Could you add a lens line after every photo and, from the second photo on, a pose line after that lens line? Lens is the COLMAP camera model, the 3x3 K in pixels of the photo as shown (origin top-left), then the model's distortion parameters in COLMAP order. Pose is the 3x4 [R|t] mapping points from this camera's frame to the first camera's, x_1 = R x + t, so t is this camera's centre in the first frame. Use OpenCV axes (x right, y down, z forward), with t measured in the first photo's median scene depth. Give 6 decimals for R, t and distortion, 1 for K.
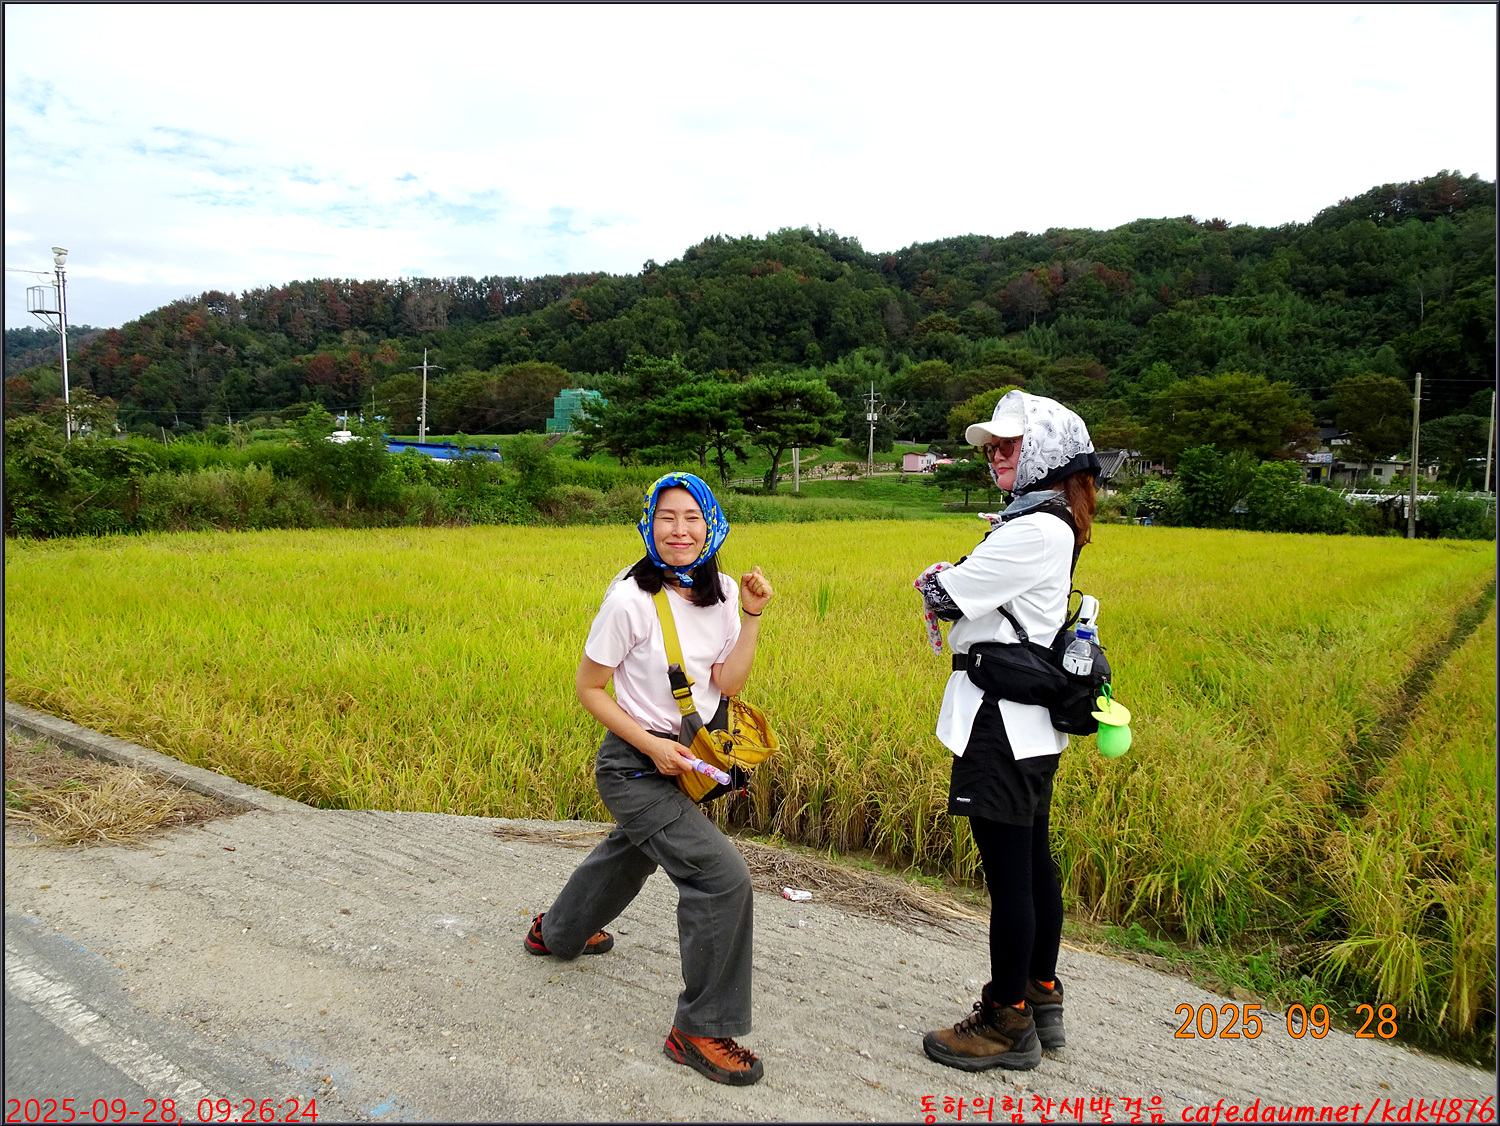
lens RADIAL K [[1070.8, 0, 750.0], [0, 1070.8, 563.0], [0, 0, 1]] dist [0.006534, 0.002760]
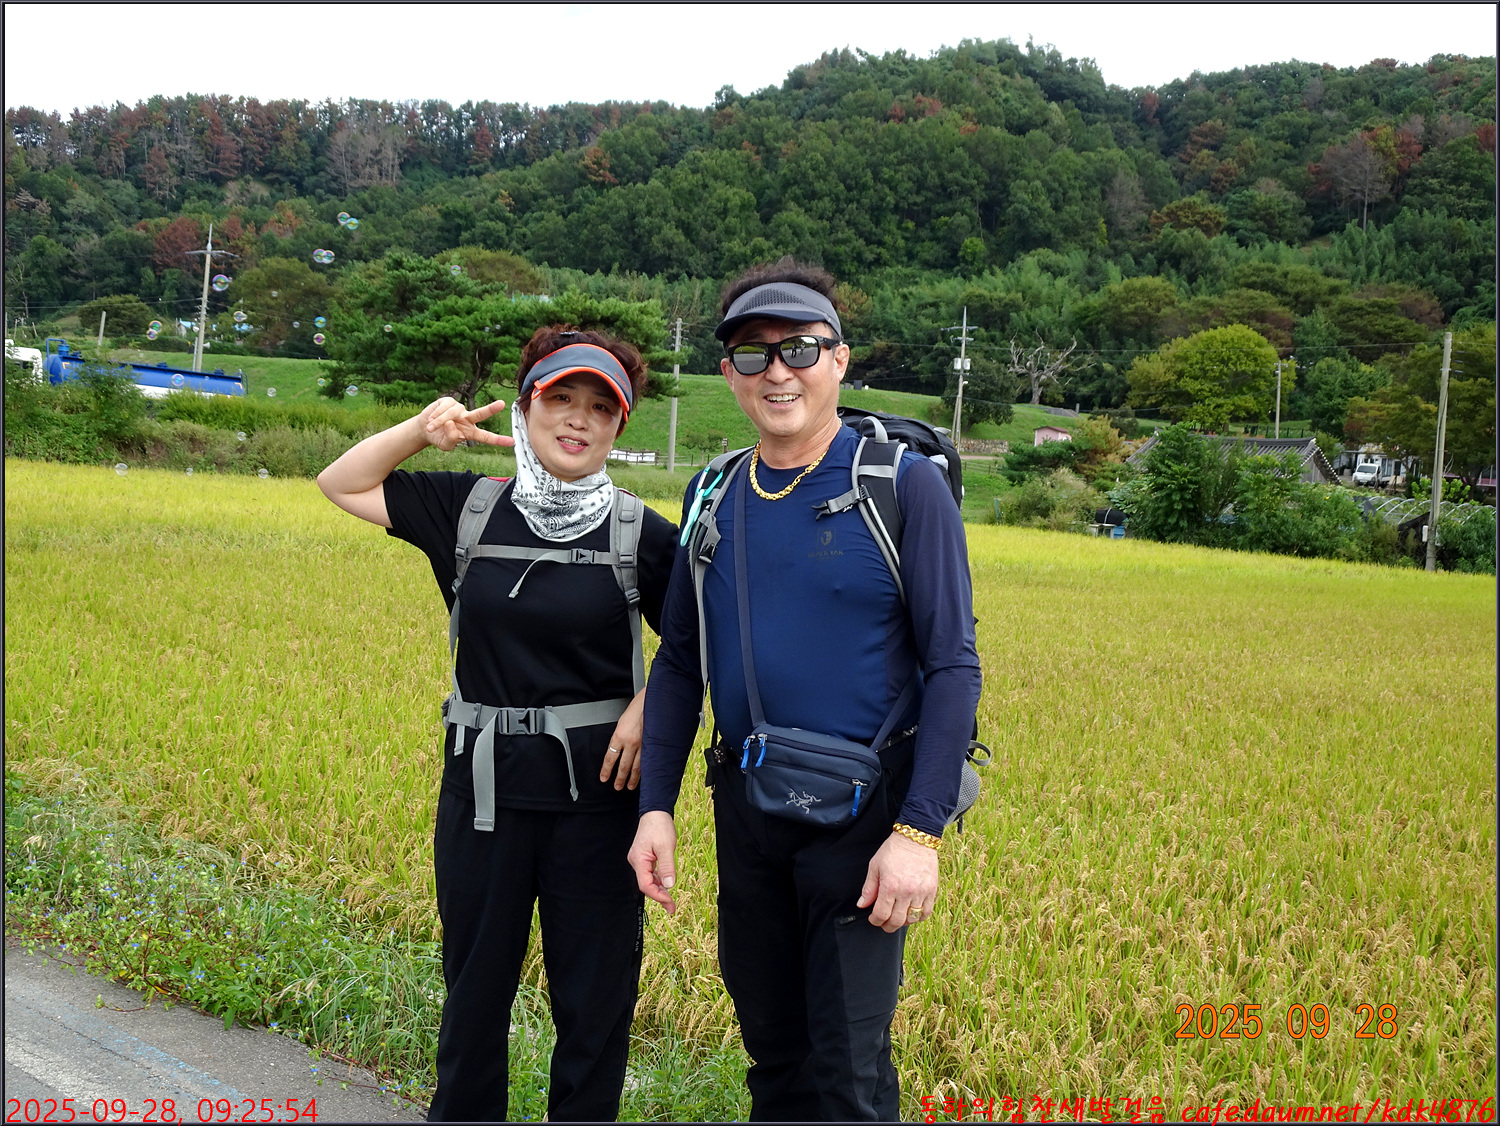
lens RADIAL K [[1868.0, 0, 750.0], [0, 1868.0, 563.0], [0, 0, 1]] dist [0.017081, 0.035153]
pose [[0.993770, 0.061550, -0.092914, 0.037538], [-0.063783, 0.997738, -0.021251, 0.003198], [0.091395, 0.027044, 0.995447, -0.029943]]
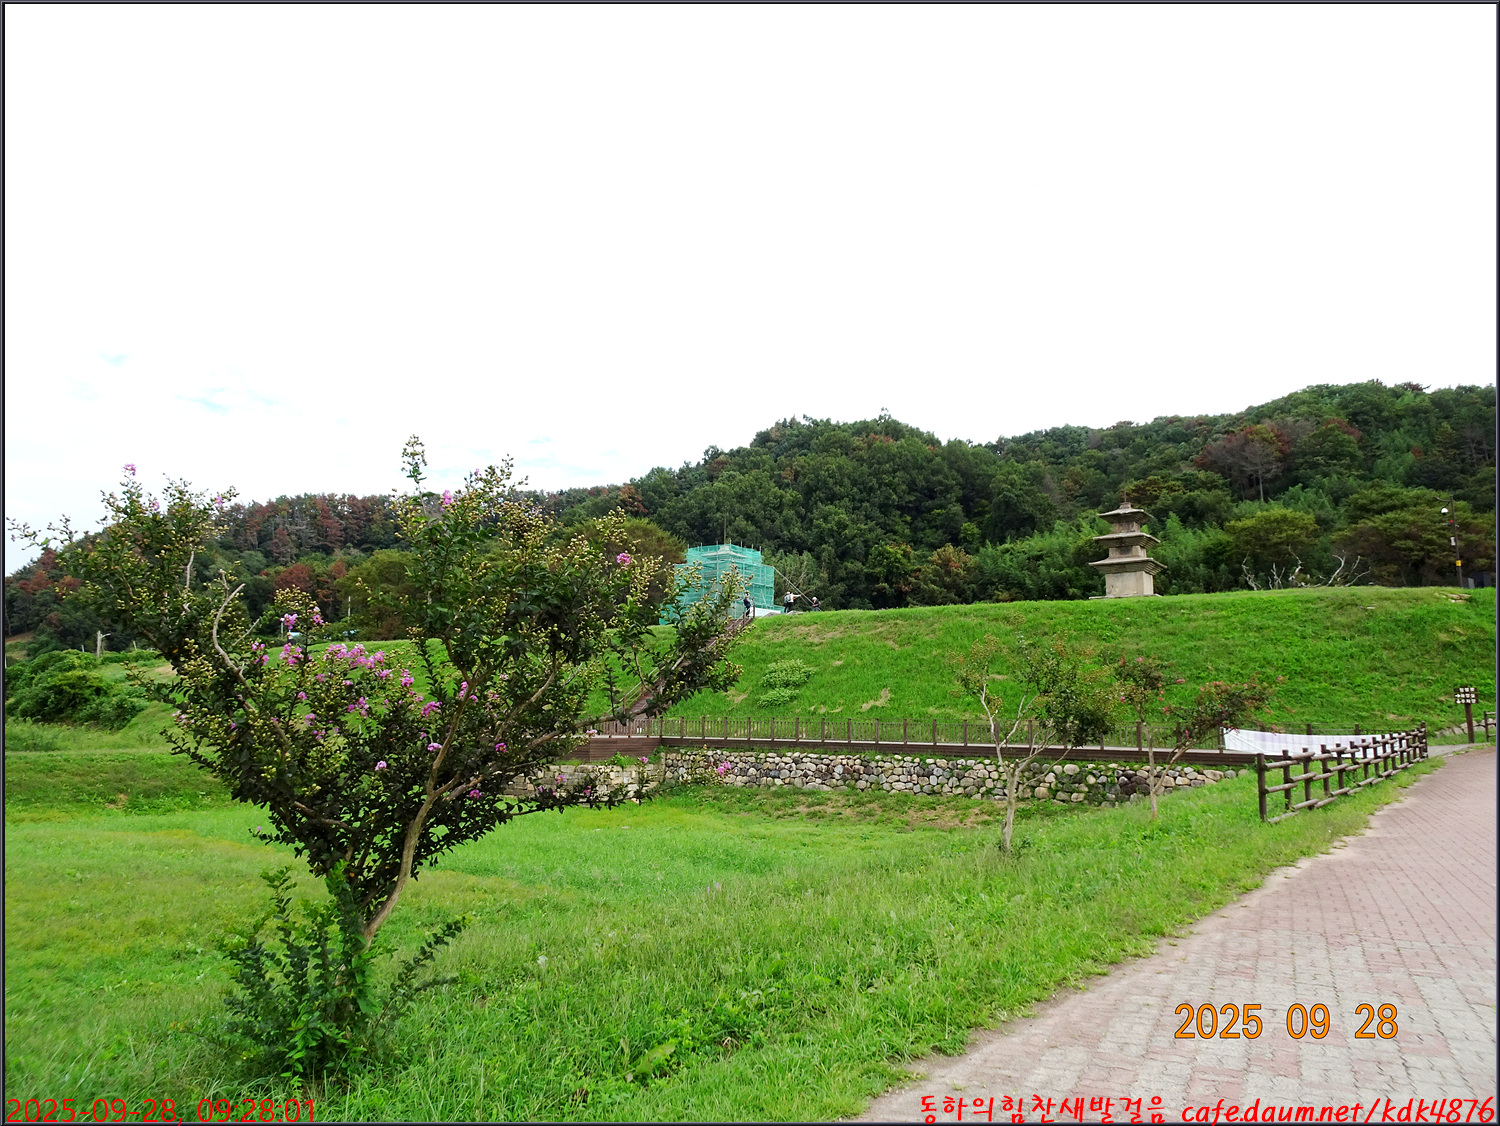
lens RADIAL K [[1062.8, 0, 750.0], [0, 1062.8, 563.0], [0, 0, 1]] dist [0.000656, 0.038063]
pose [[0.999772, -0.021010, 0.003837, -0.080731], [0.021340, 0.975404, -0.219388, -0.022327], [0.000867, 0.219420, 0.975630, 0.271348]]
